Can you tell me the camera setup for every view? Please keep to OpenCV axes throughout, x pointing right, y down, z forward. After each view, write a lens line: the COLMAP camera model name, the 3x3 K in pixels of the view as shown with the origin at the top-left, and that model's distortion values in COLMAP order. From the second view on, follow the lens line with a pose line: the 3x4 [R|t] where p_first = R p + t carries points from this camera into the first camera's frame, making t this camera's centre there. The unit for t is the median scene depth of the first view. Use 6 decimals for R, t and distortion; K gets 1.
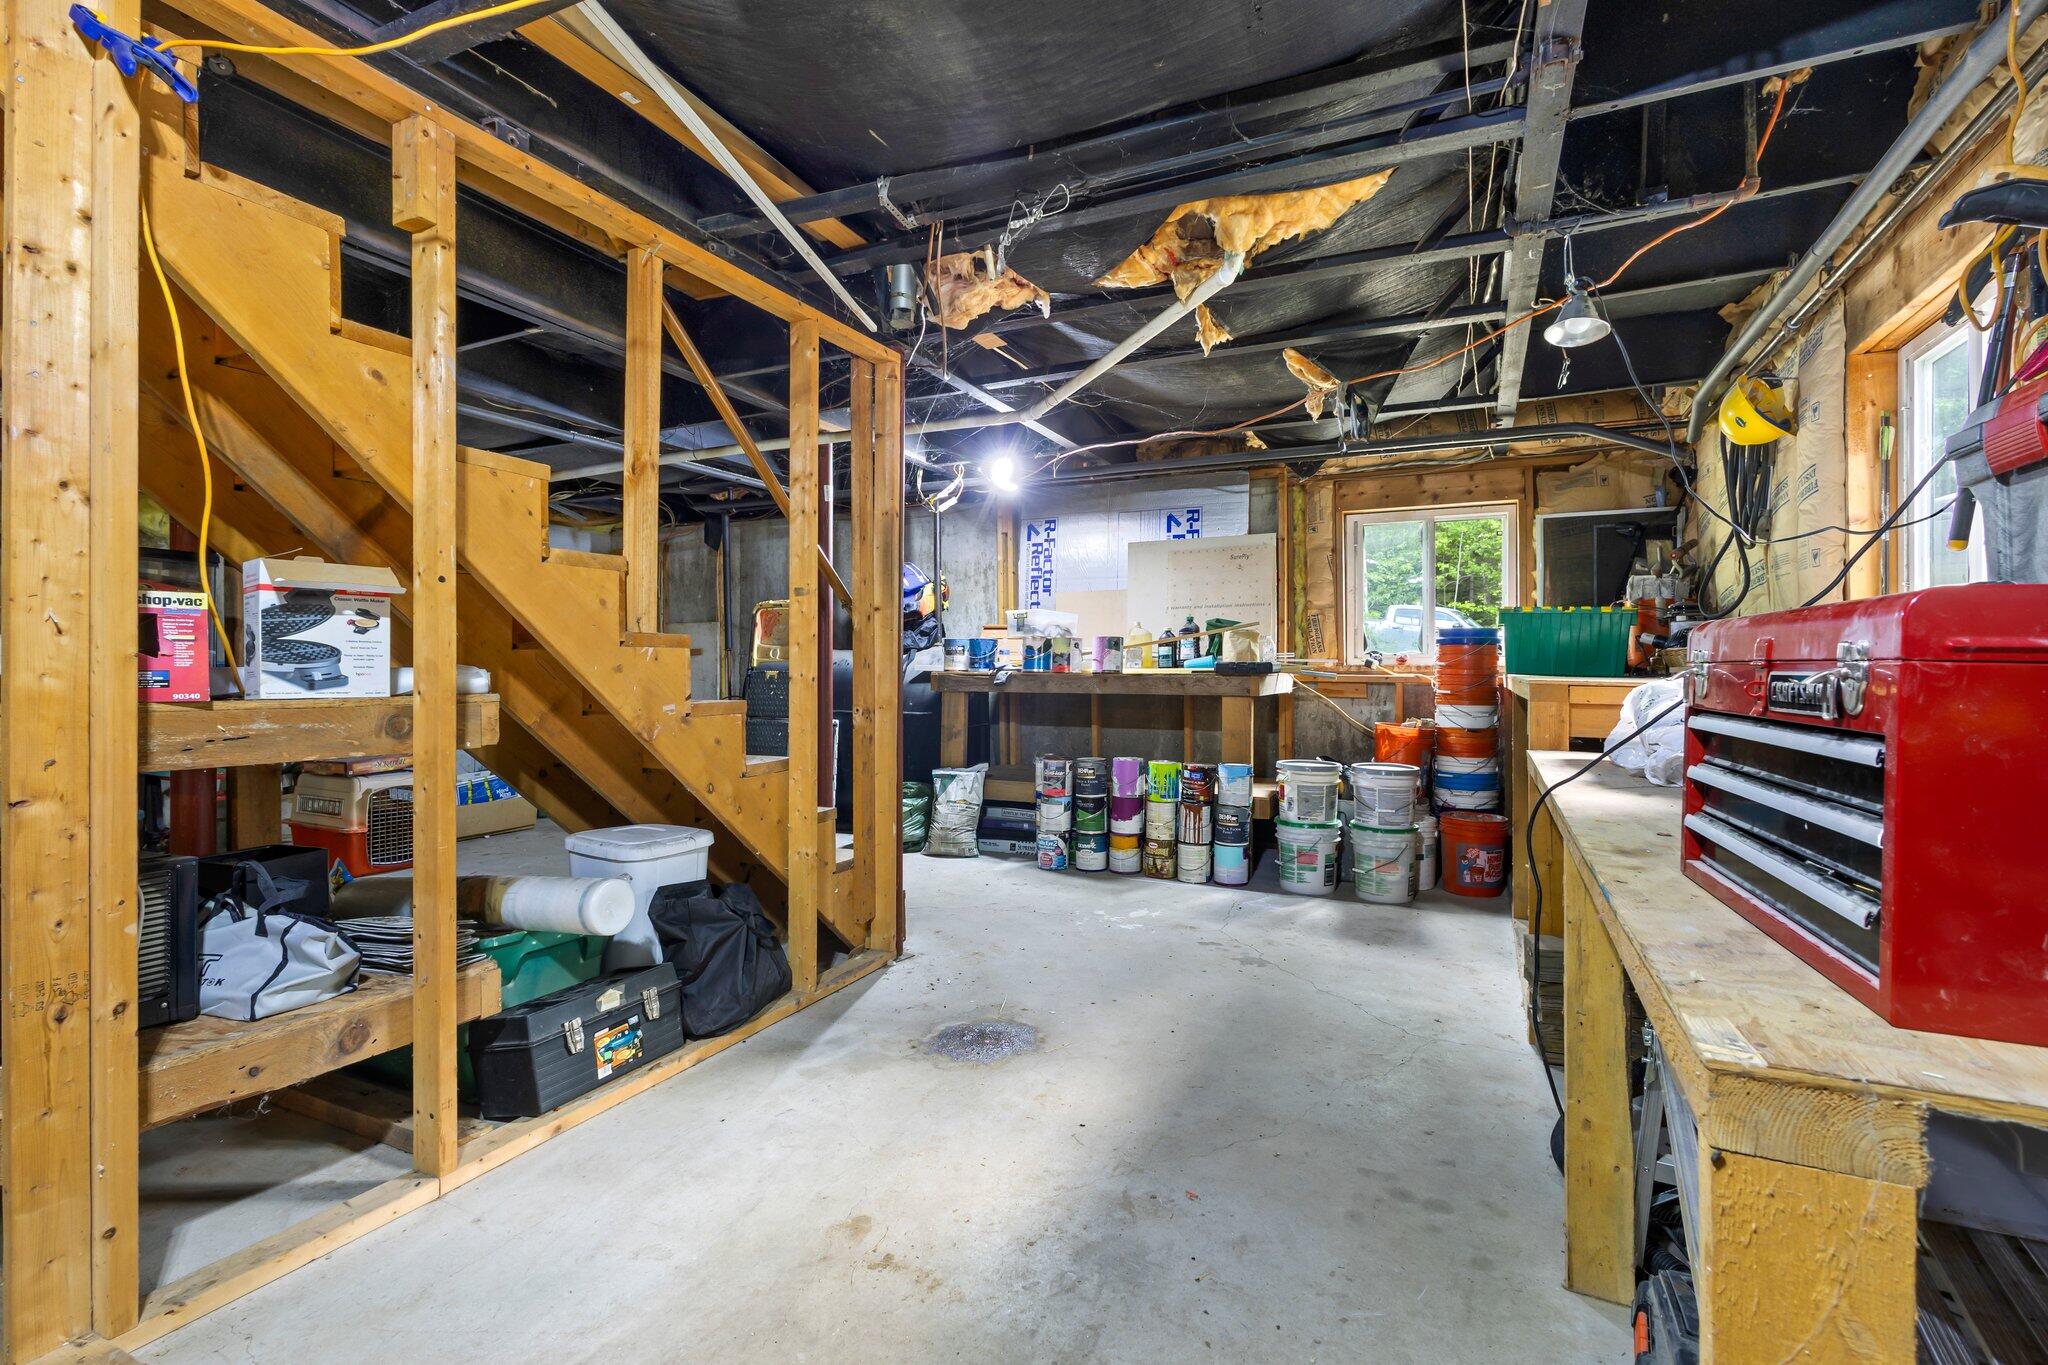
lens RADIAL K [[938.8, 0, 1020.2], [0, 938.8, 674.9], [0, 0, 1]] dist [0.000163, -0.000048]
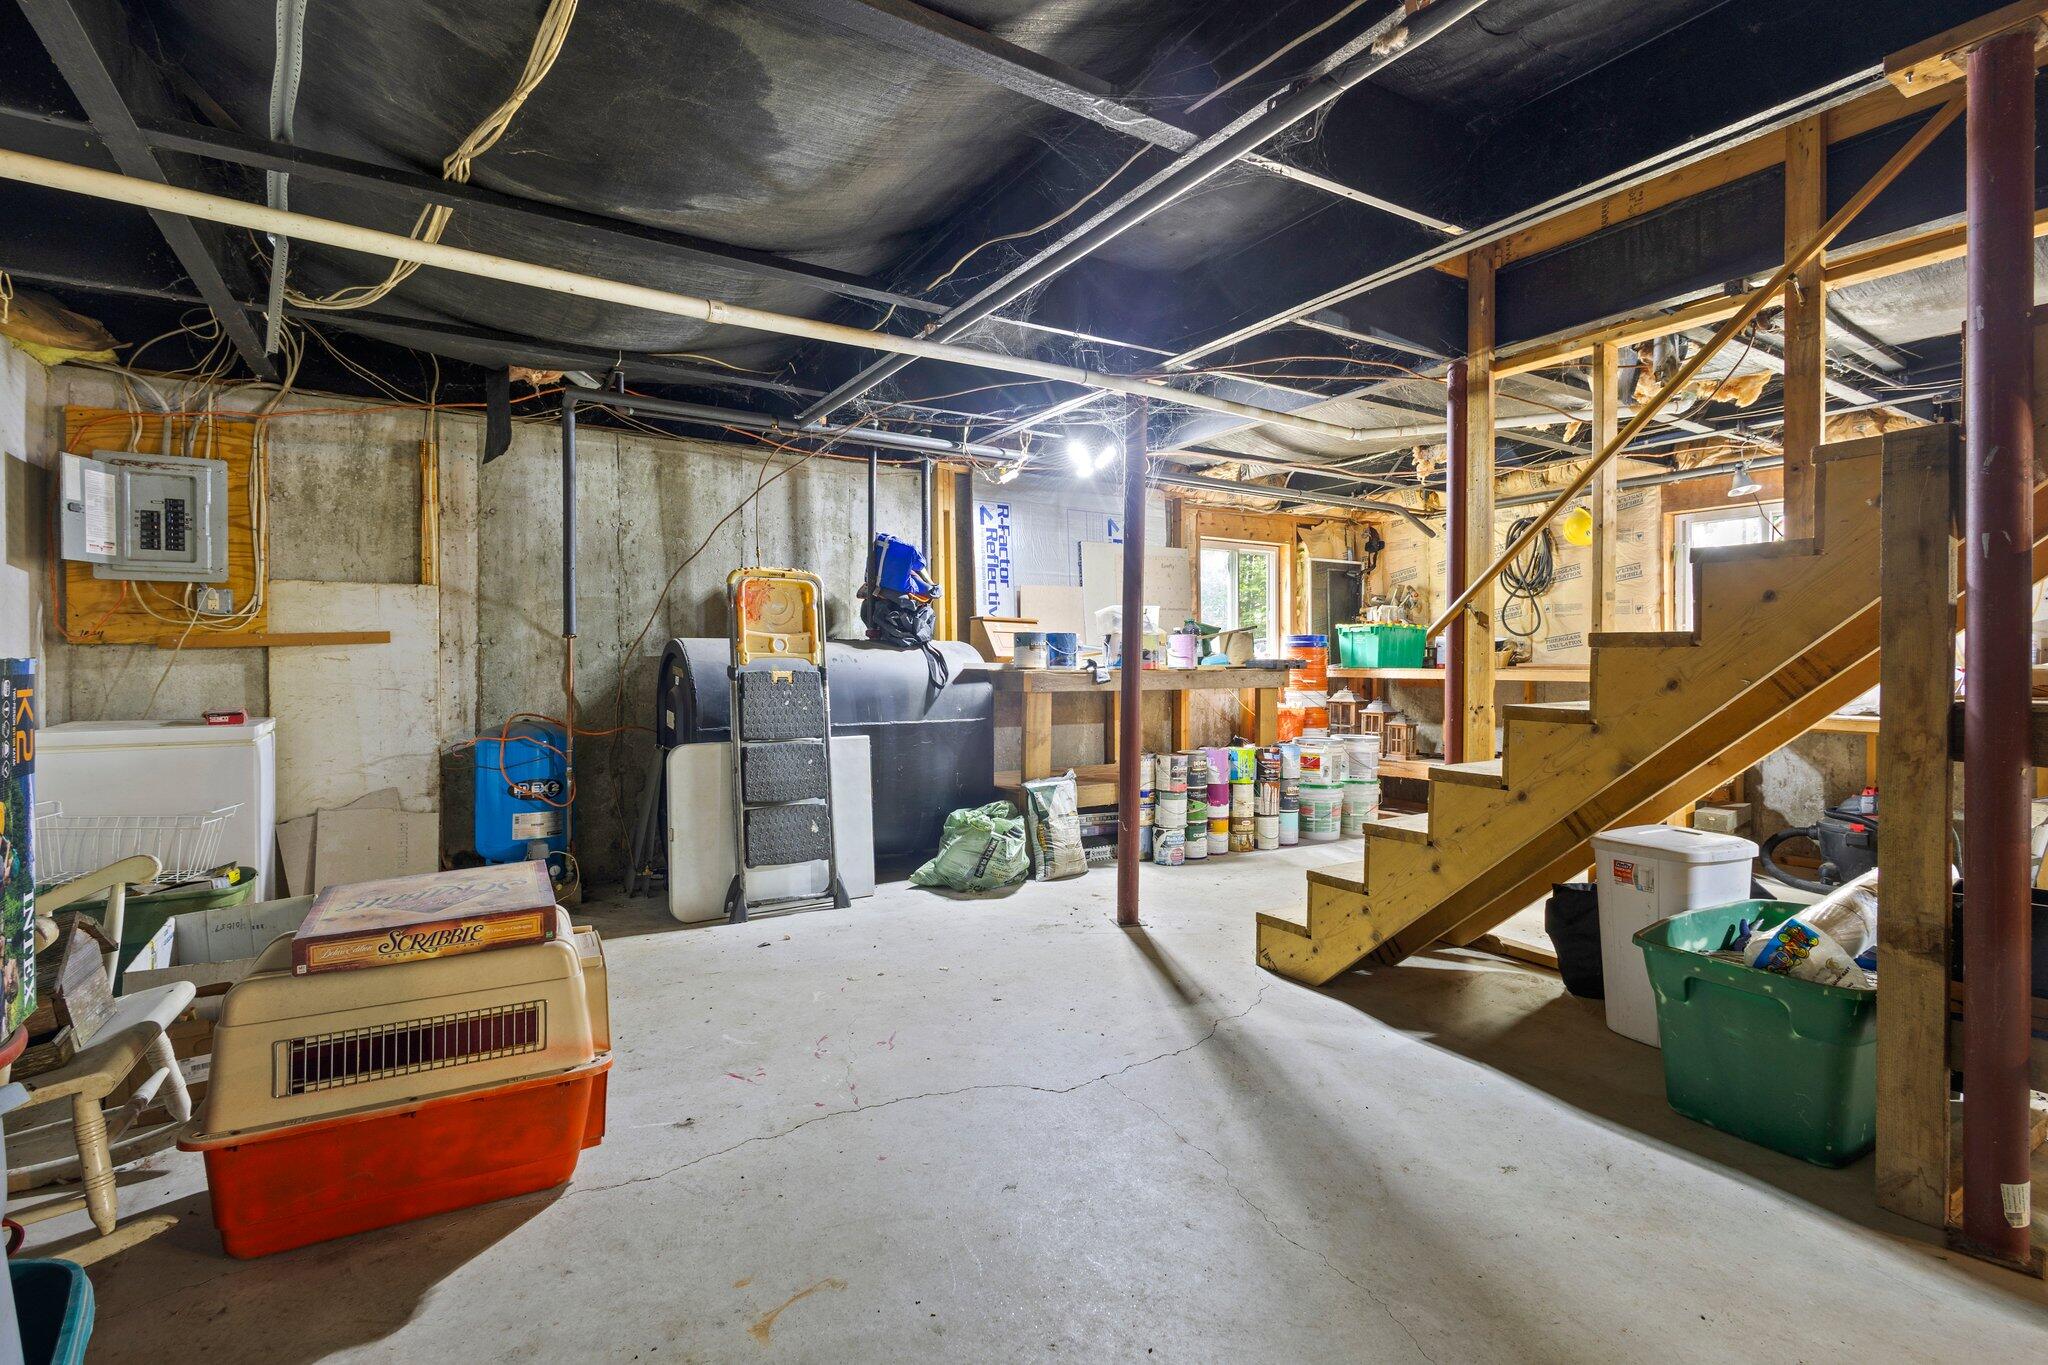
lens RADIAL K [[938.8, 0, 1022.2], [0, 938.8, 675.7], [0, 0, 1]] dist [0.000163, -0.000048]
pose [[0.541033, -0.010395, 0.840937, -0.906004], [0.009504, 0.999935, 0.006246, -0.003217], [-0.840948, 0.004613, 0.541097, 0.597333]]
